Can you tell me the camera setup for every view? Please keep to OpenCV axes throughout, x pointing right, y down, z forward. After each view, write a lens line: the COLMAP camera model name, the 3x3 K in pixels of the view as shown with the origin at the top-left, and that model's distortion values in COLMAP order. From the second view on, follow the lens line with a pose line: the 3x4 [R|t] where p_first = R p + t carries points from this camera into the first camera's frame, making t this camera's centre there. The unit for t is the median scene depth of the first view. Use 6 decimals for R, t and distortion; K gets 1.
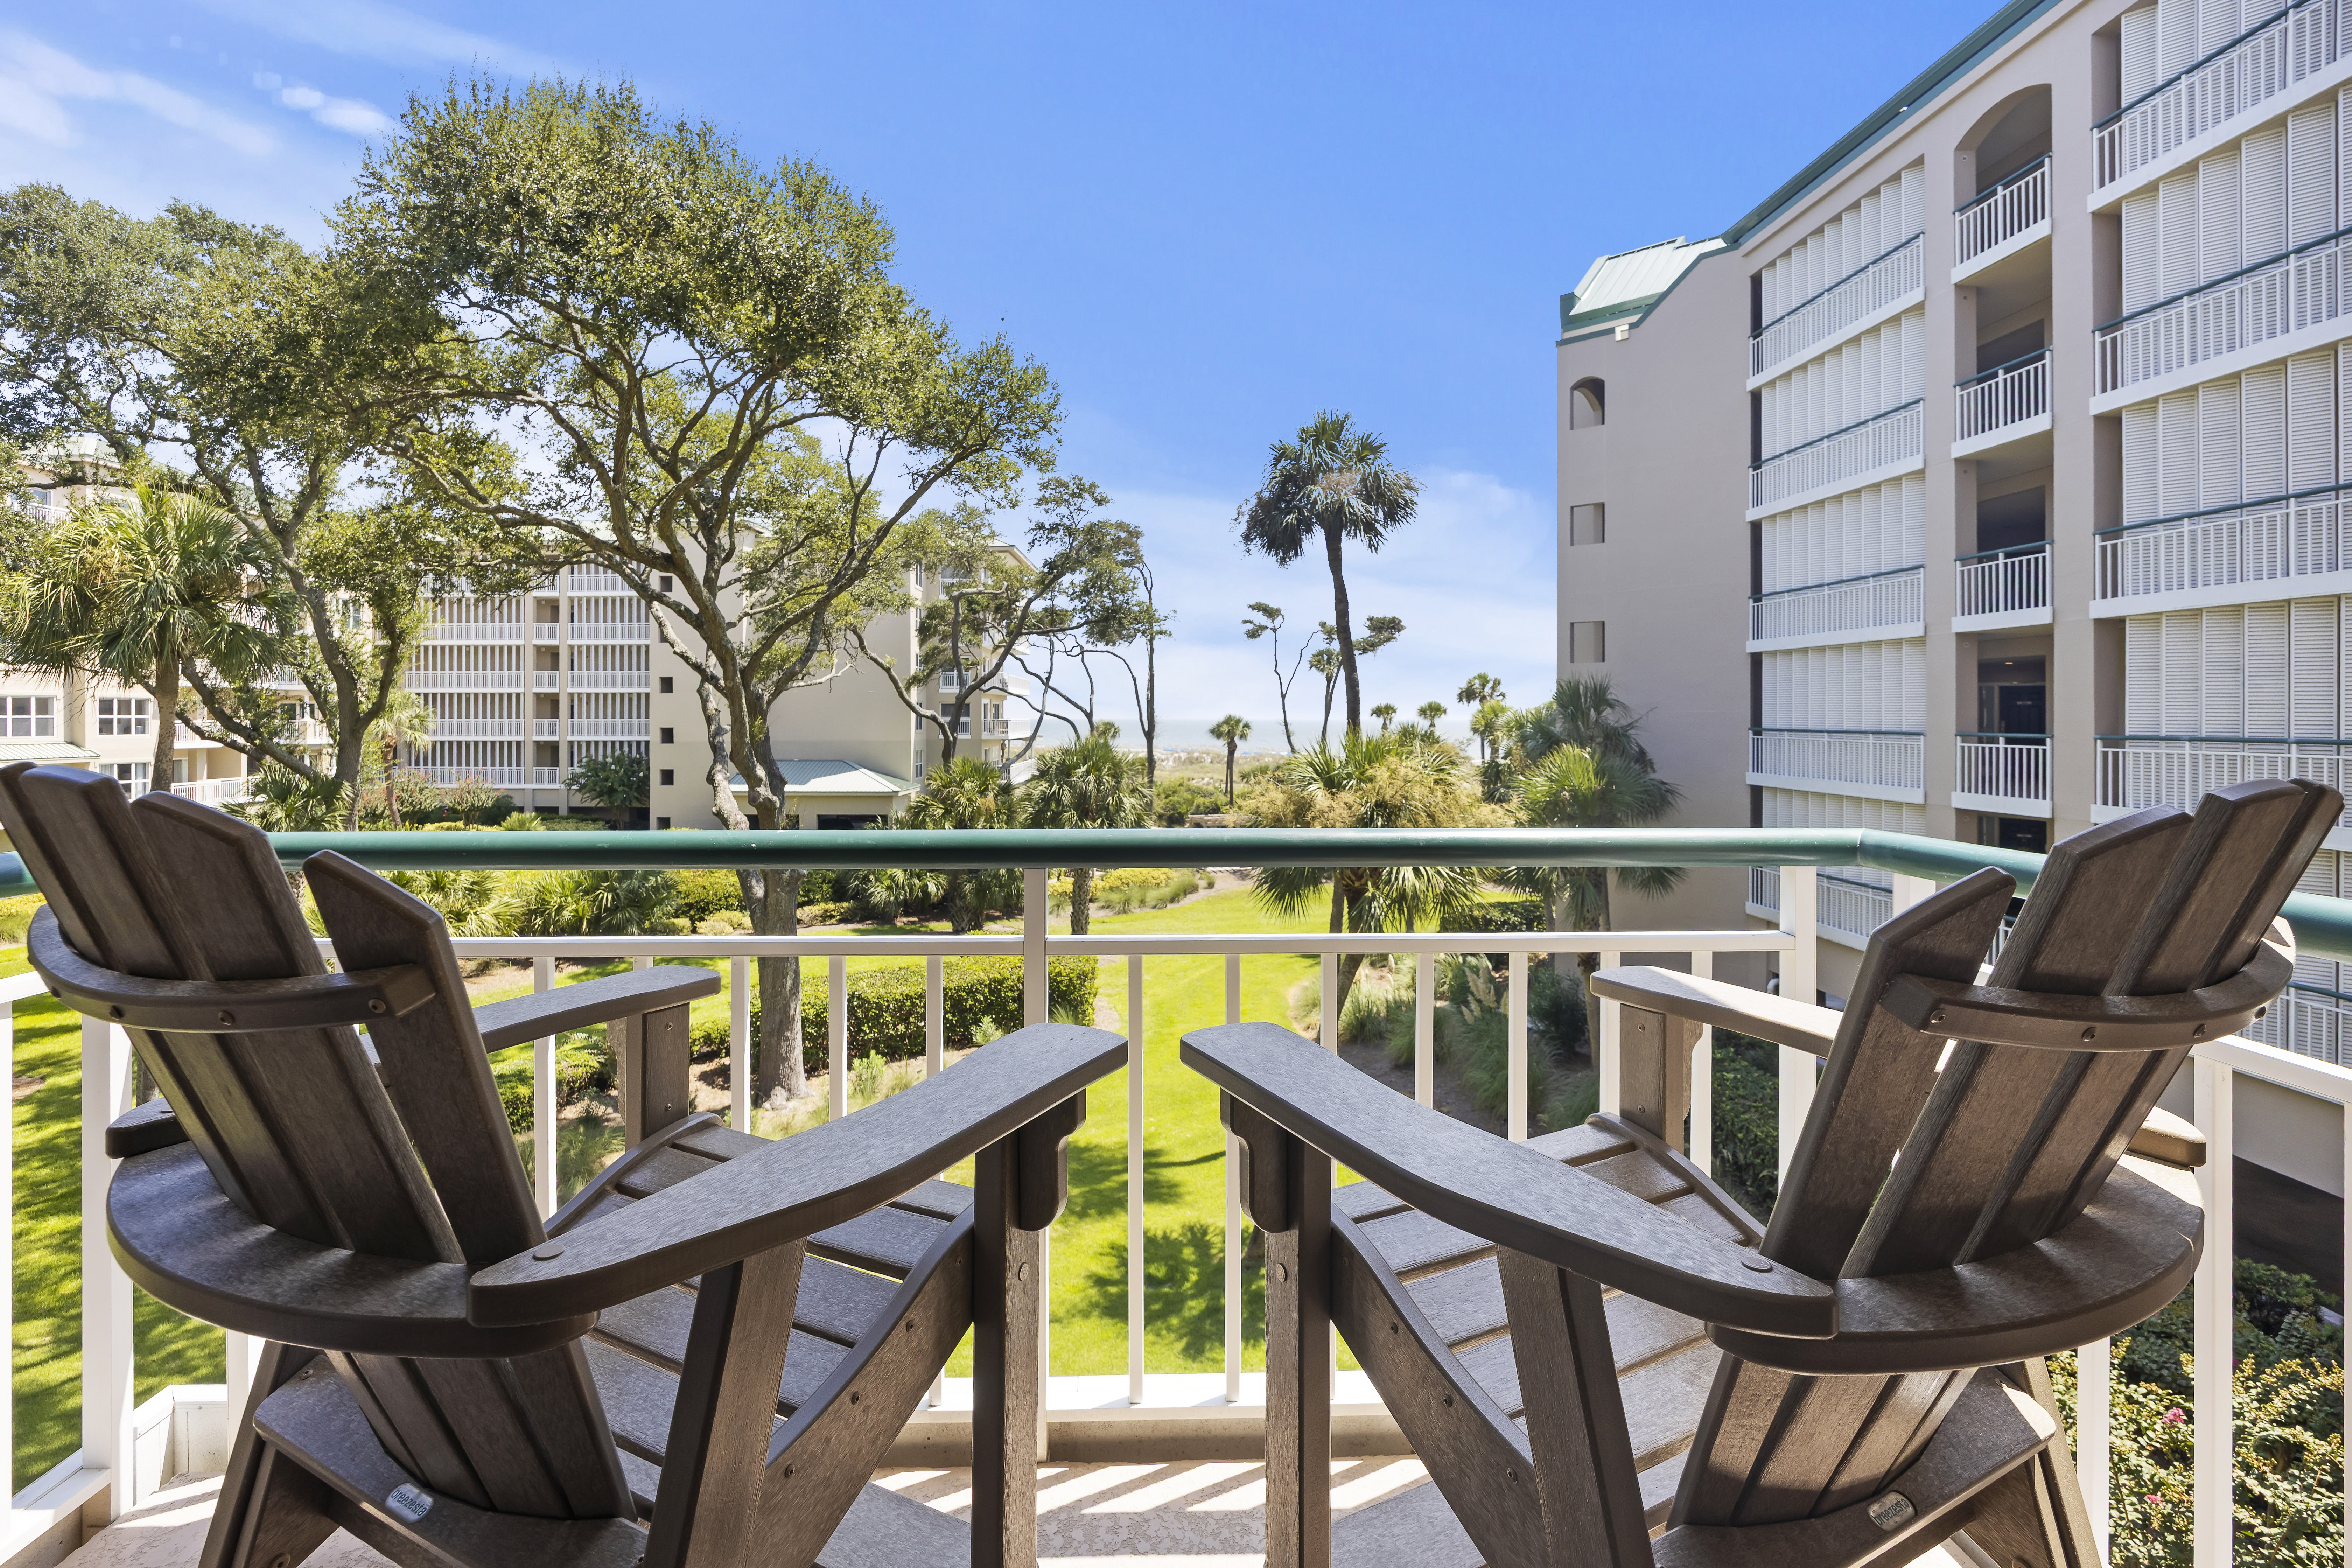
lens RADIAL K [[1037.4, 0, 1190.2], [0, 1037.4, 723.0], [0, 0, 1]] dist [-0.008360, 0.001224]
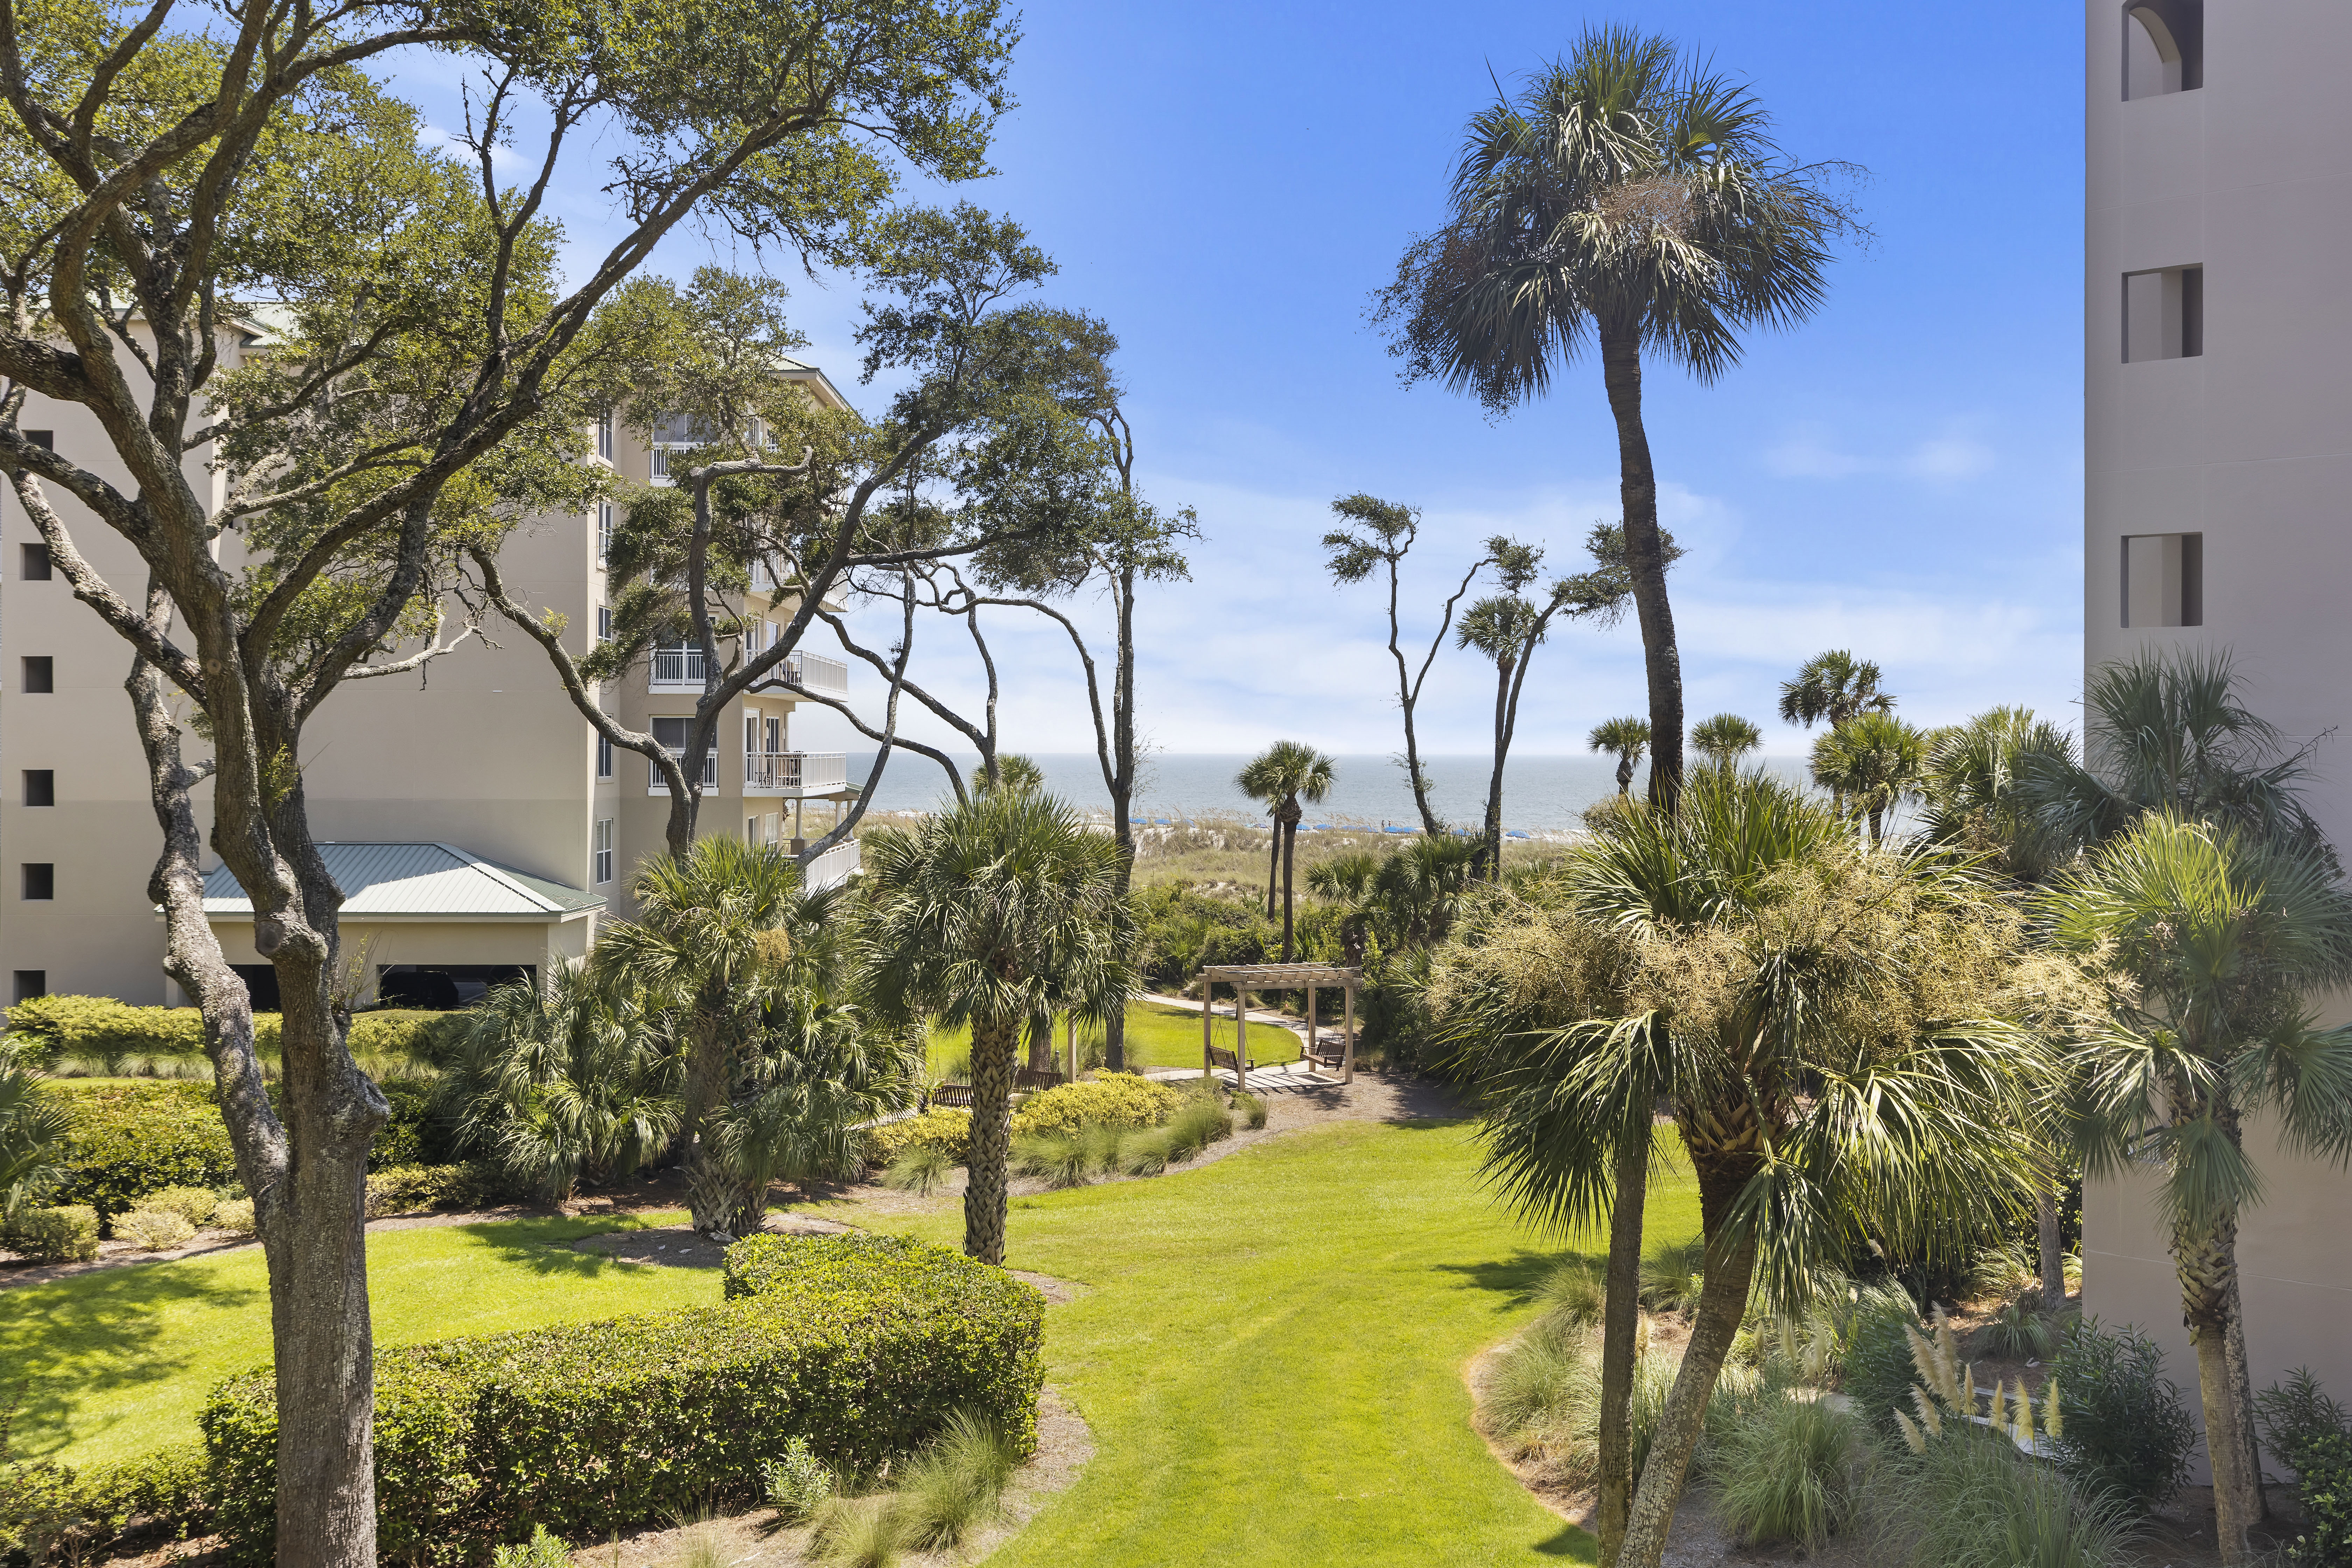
lens RADIAL K [[2212.4, 0, 1205.6], [0, 2212.4, 748.8], [0, 0, 1]] dist [0.001091, 0.000000]
pose [[0.999748, 0.001751, 0.022385, -0.050186], [-0.001614, 0.999980, -0.006144, 0.000236], [-0.022396, 0.006107, 0.999731, 0.073120]]
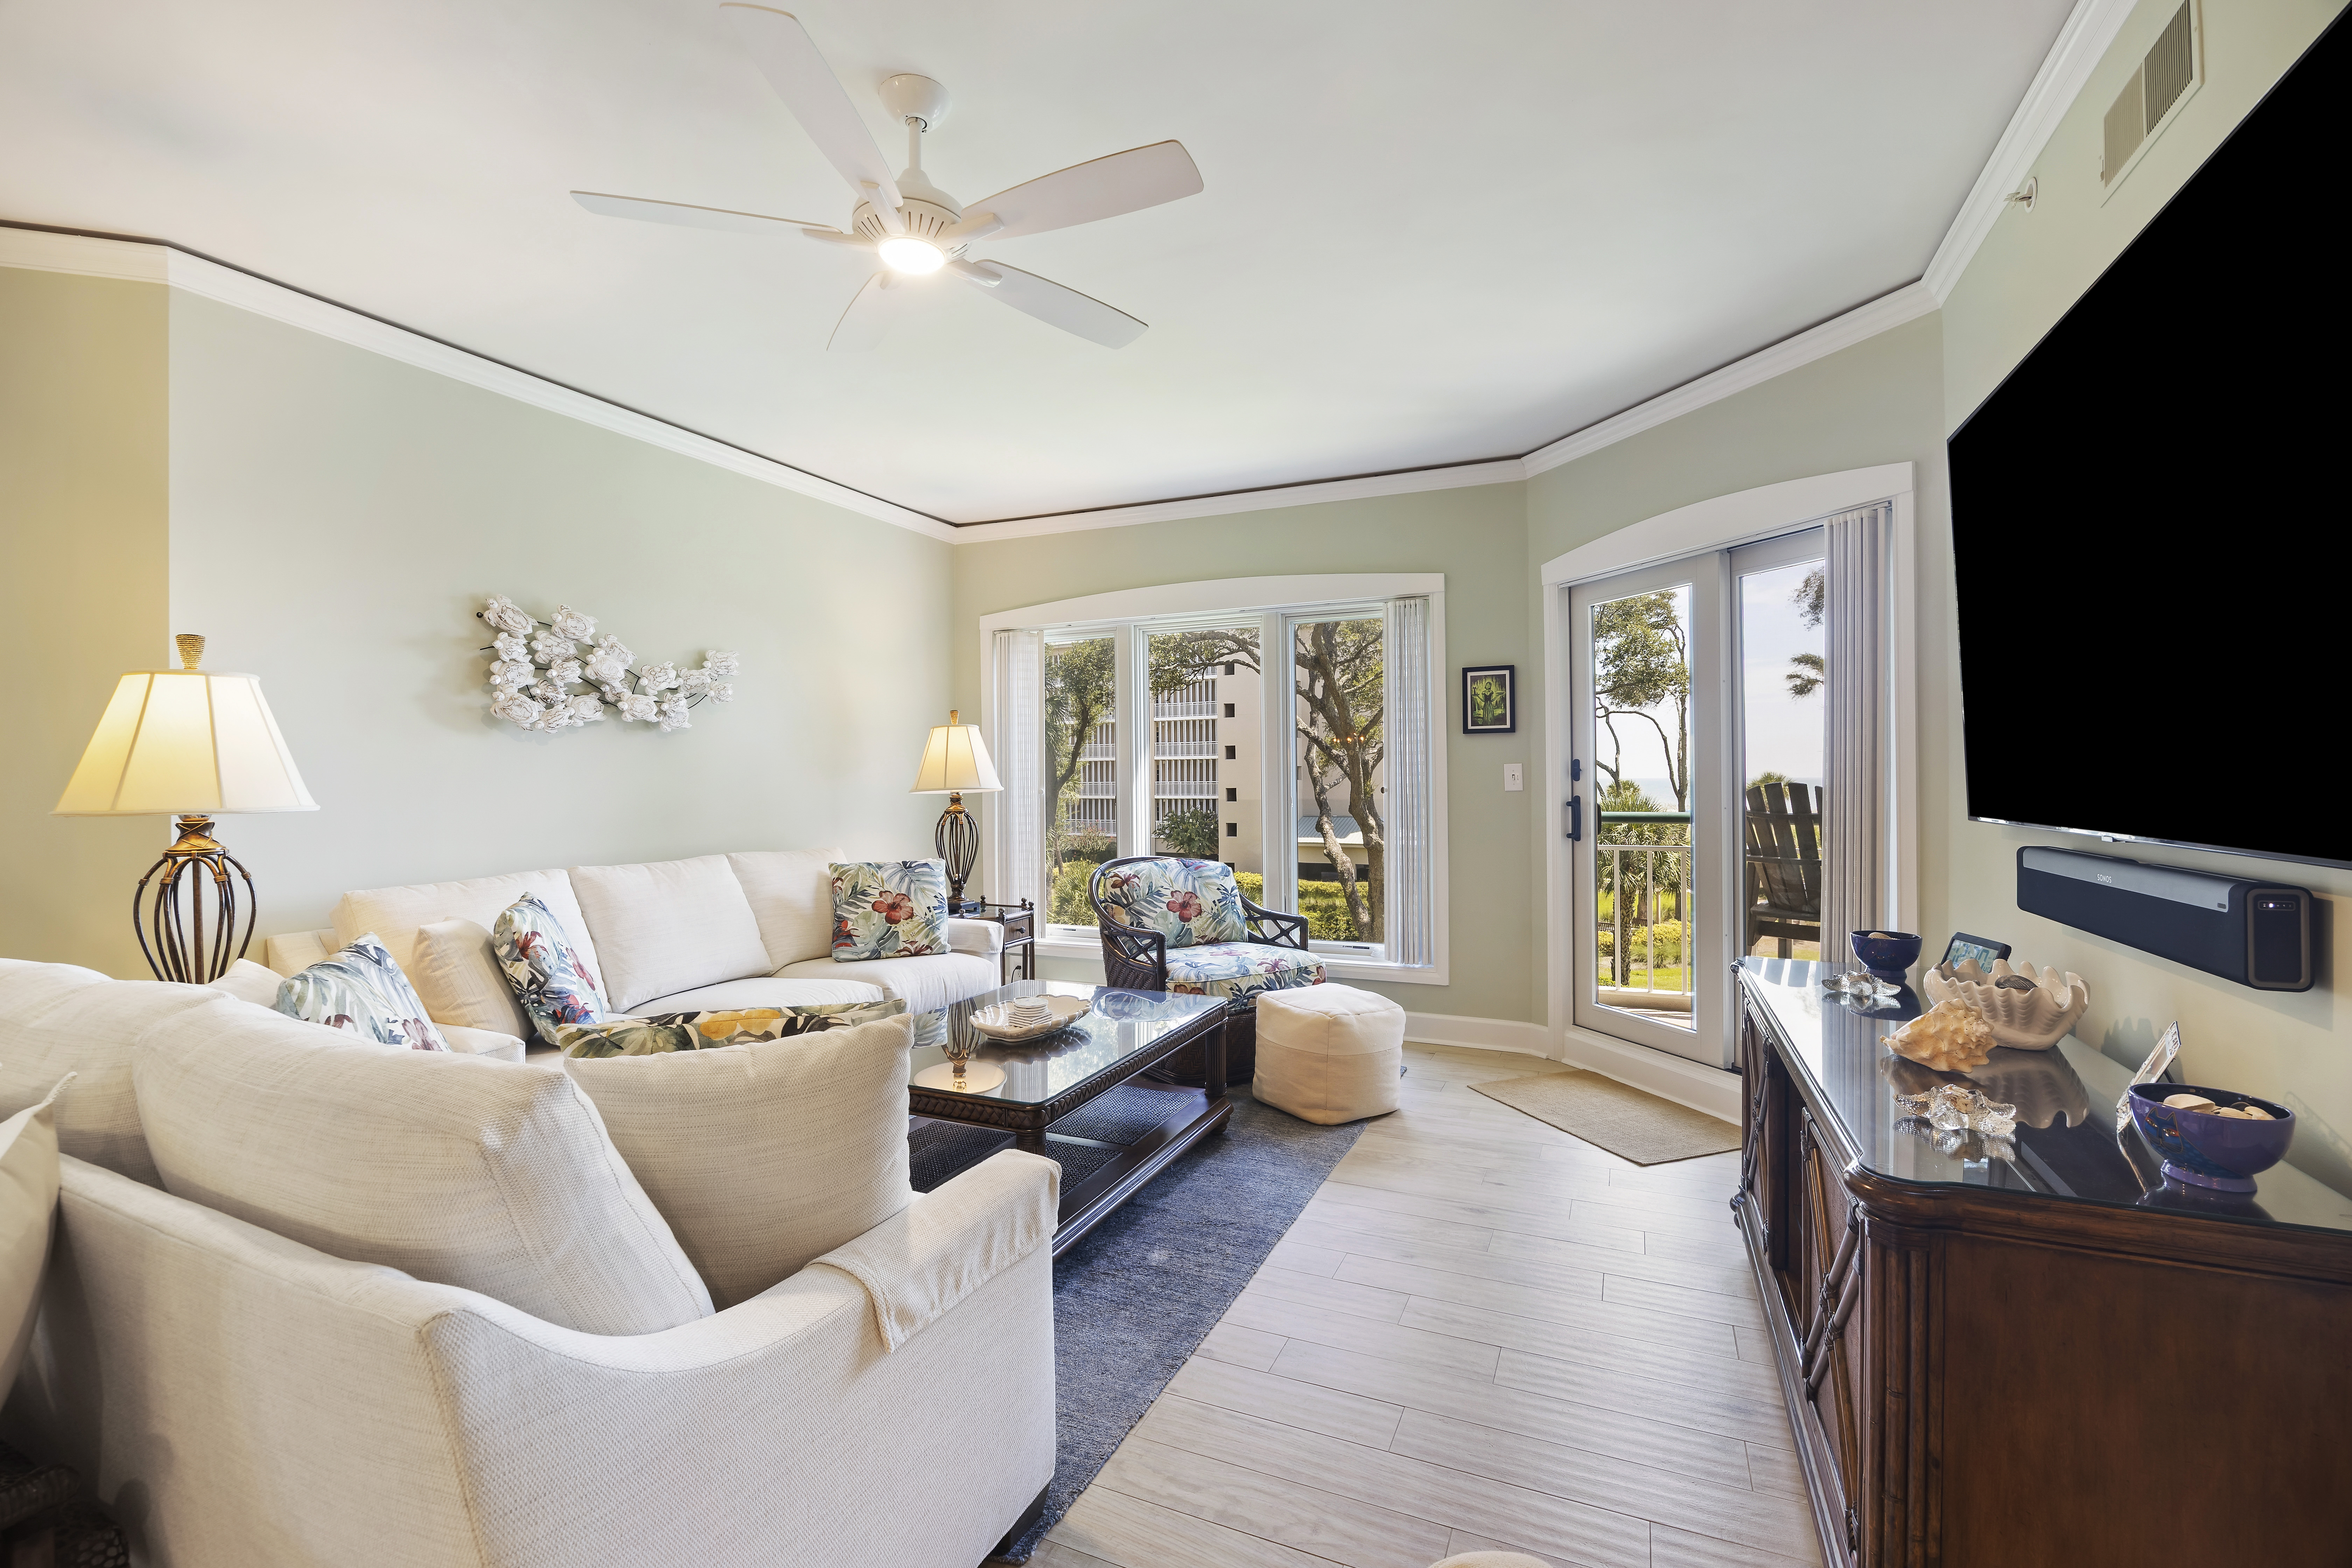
lens RADIAL K [[1037.4, 0, 1183.8], [0, 1037.4, 781.3], [0, 0, 1]] dist [-0.008360, 0.001224]
pose [[0.894780, -0.005735, -0.446470, -0.046906], [0.004482, 0.999982, -0.003863, 0.001359], [0.446484, 0.001455, 0.894790, -0.217711]]
